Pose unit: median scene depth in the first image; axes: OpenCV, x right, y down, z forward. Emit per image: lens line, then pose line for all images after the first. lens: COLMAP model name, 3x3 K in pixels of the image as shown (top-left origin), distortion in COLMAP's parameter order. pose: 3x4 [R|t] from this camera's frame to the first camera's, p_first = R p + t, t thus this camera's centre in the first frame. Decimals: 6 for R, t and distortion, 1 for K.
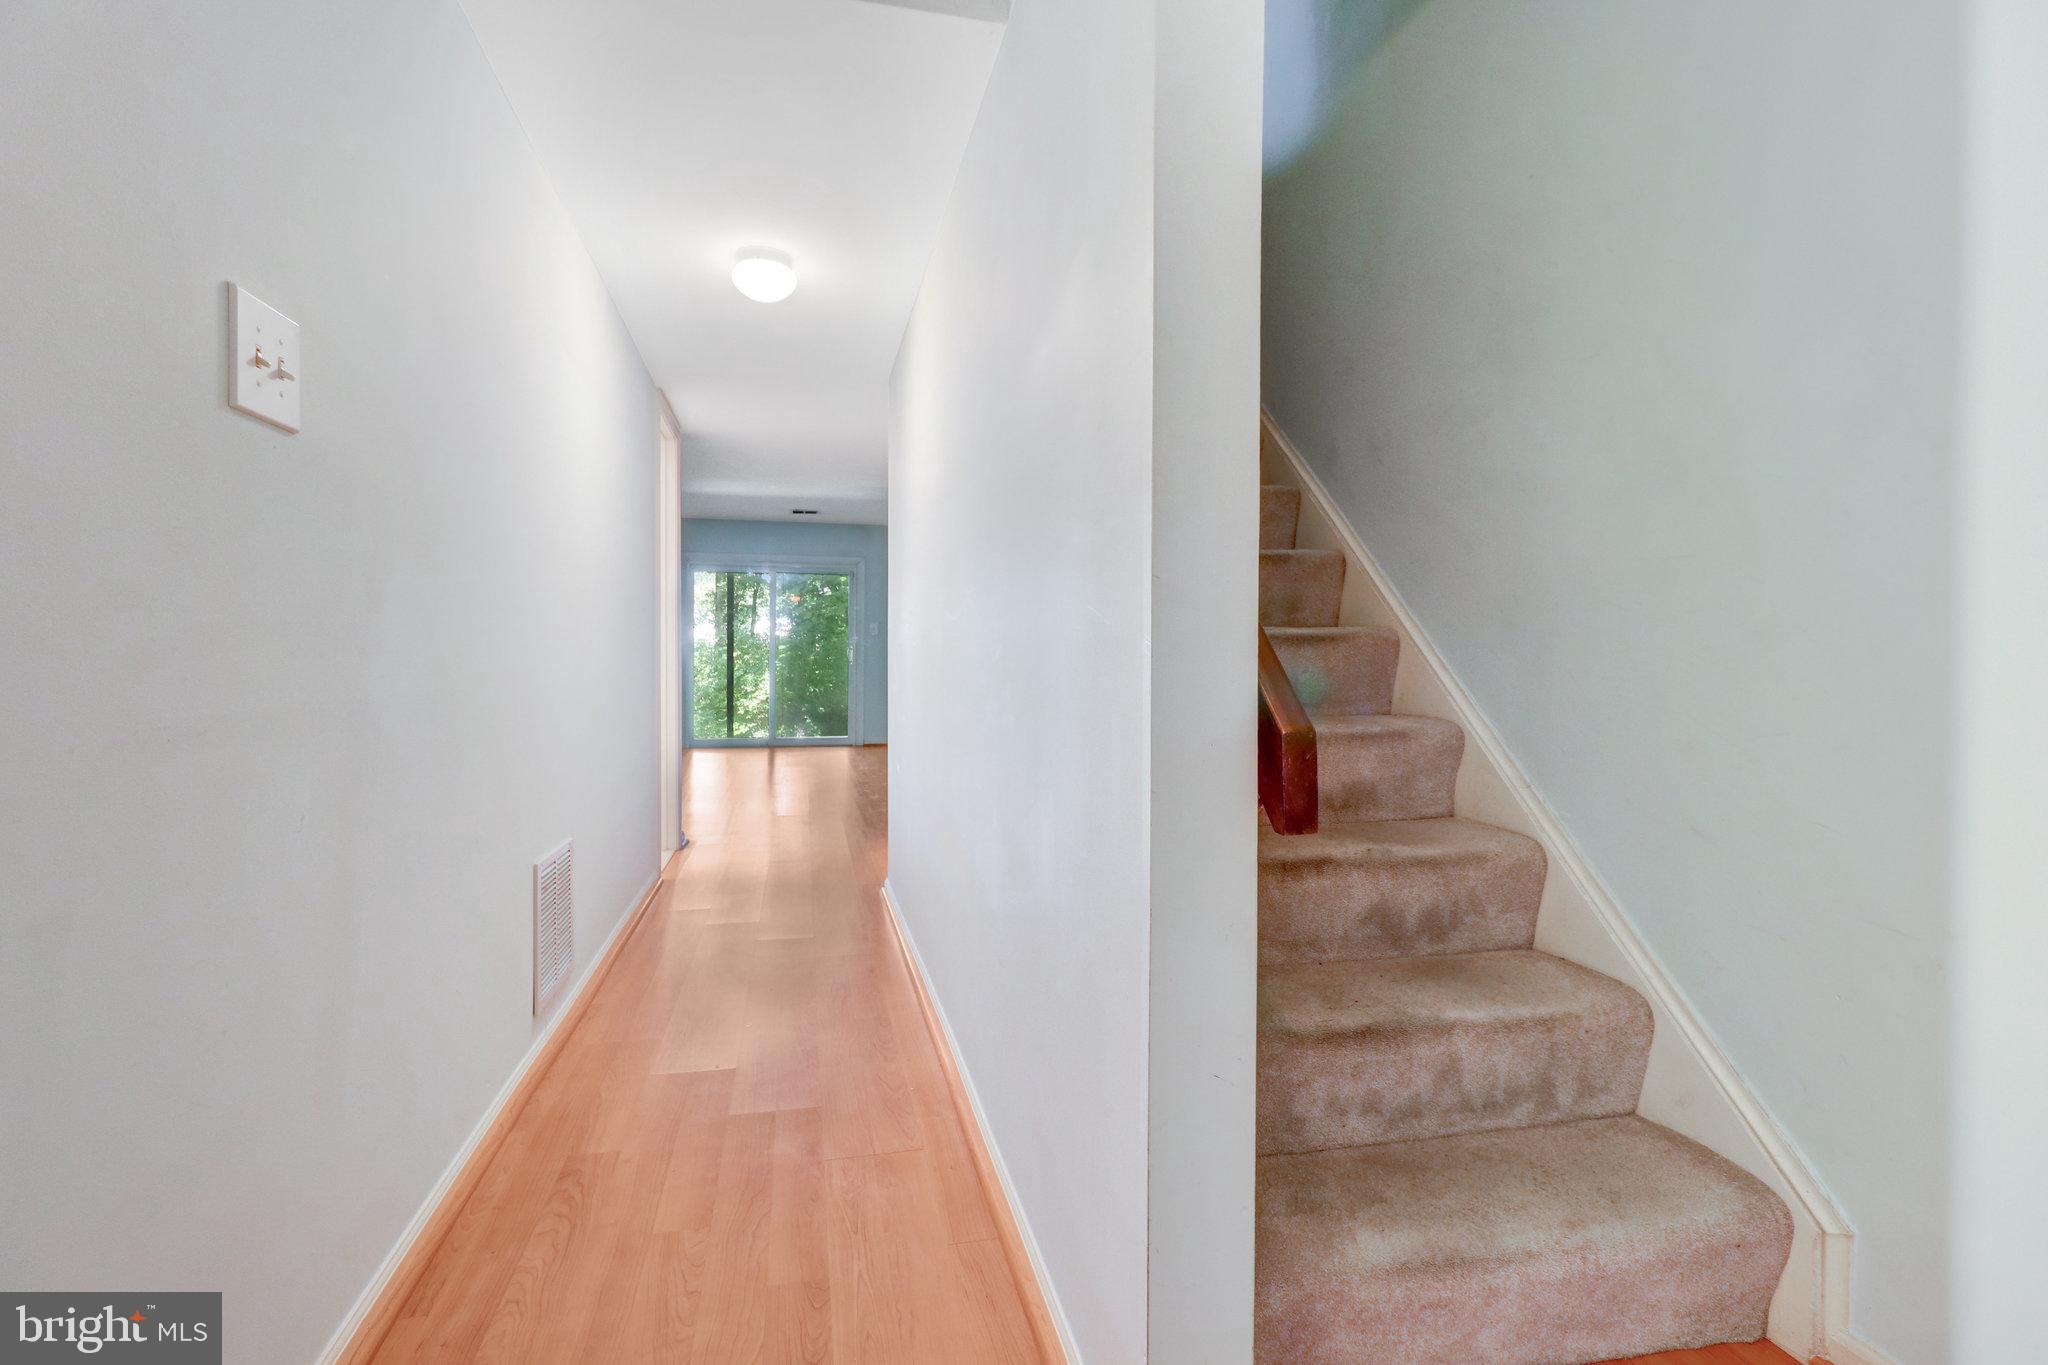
lens RADIAL K [[958.5, 0, 1025.1], [0, 958.5, 671.6], [0, 0, 1]] dist [0.001845, 0.000168]
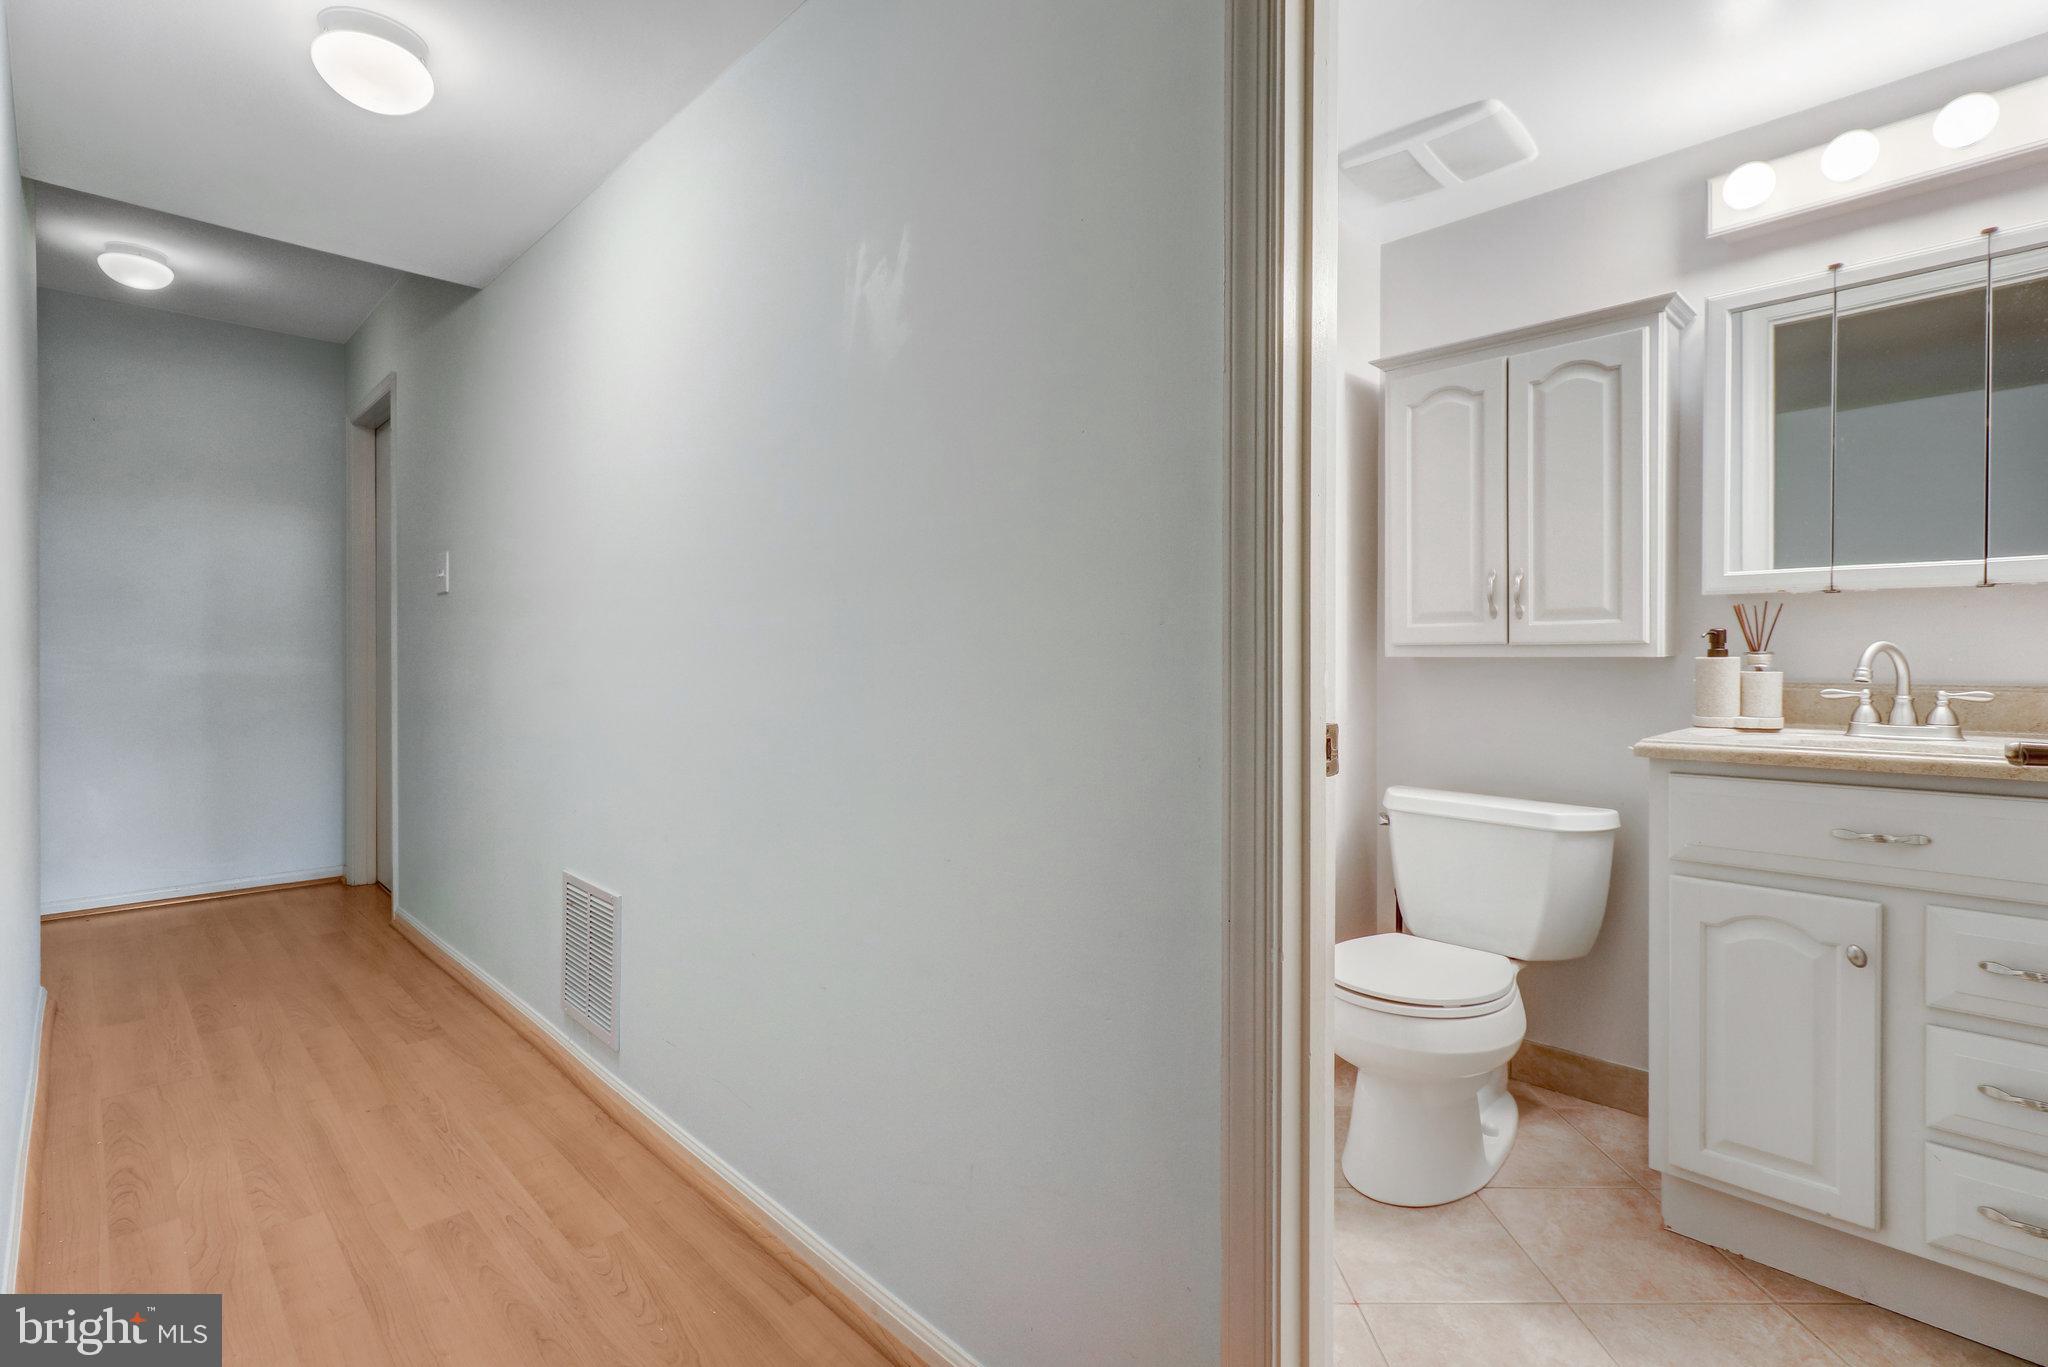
lens RADIAL K [[958.5, 0, 1017.3], [0, 958.5, 678.1], [0, 0, 1]] dist [0.001845, 0.000168]
pose [[-0.858431, -0.006683, -0.512885, -0.522903], [-0.017516, 0.999714, 0.016289, -0.054429], [0.512629, 0.022967, -0.858303, 2.914330]]
